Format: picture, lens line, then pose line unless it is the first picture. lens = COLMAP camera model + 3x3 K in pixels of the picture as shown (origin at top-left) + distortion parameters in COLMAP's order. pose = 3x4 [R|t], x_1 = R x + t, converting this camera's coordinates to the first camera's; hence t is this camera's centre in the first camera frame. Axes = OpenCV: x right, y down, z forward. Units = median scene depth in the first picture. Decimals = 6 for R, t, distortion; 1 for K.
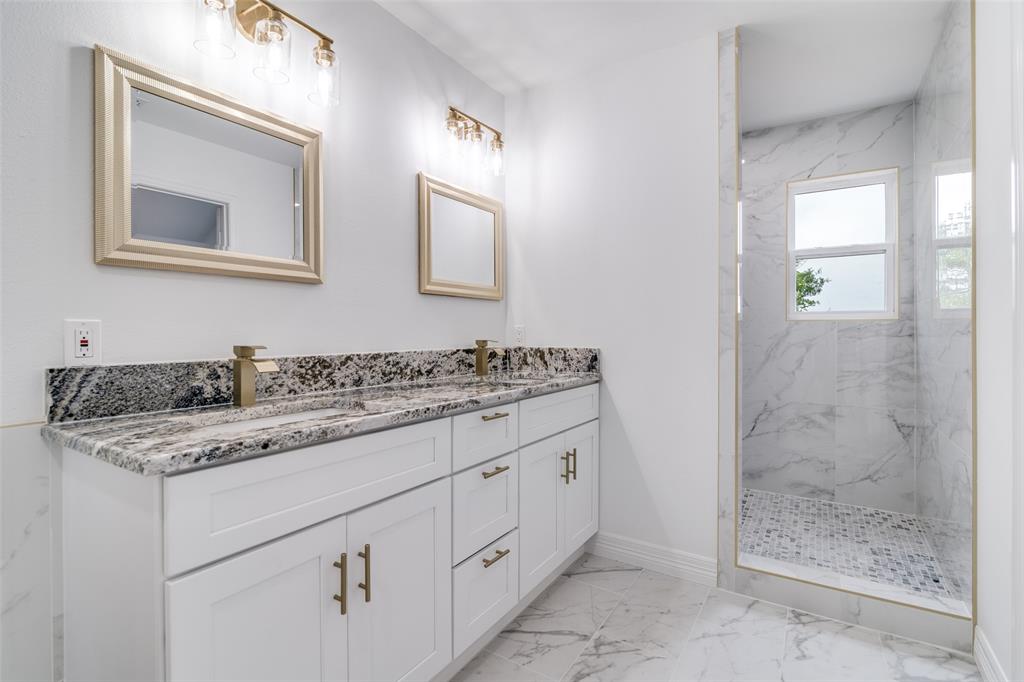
lens RADIAL K [[477.0, 0, 511.0], [0, 477.0, 333.9], [0, 0, 1]] dist [-0.010670, 0.001676]
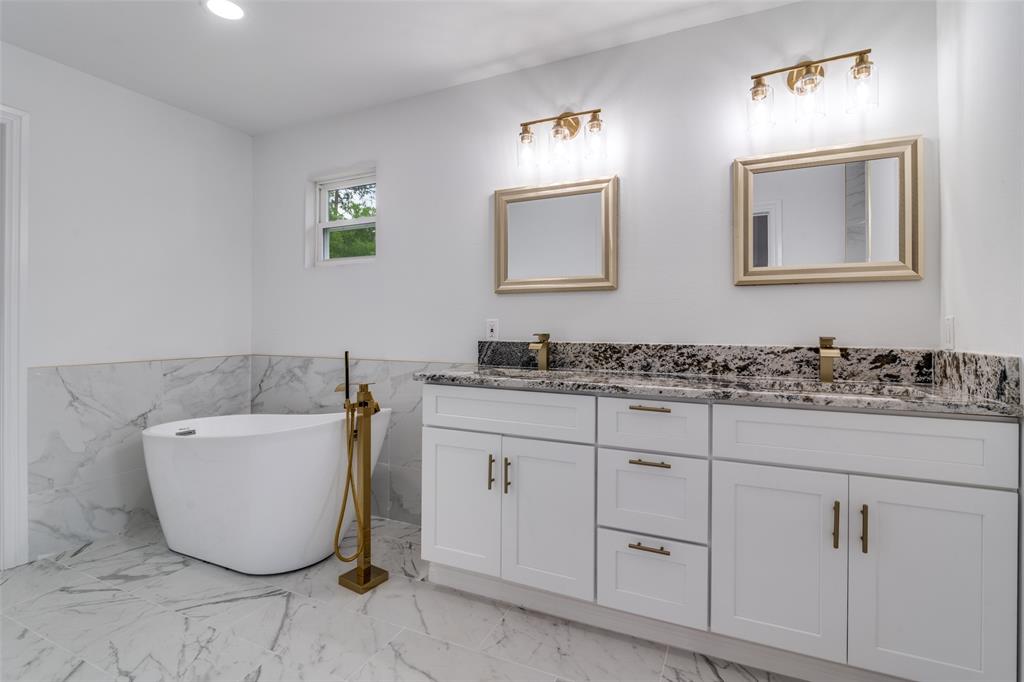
lens RADIAL K [[477.0, 0, 515.2], [0, 477.0, 324.4], [0, 0, 1]] dist [-0.010670, 0.001676]
pose [[0.148438, -0.002693, -0.988918, 0.855120], [-0.007713, 0.999963, -0.003881, -0.000072], [0.988892, 0.008204, 0.148412, 0.521980]]
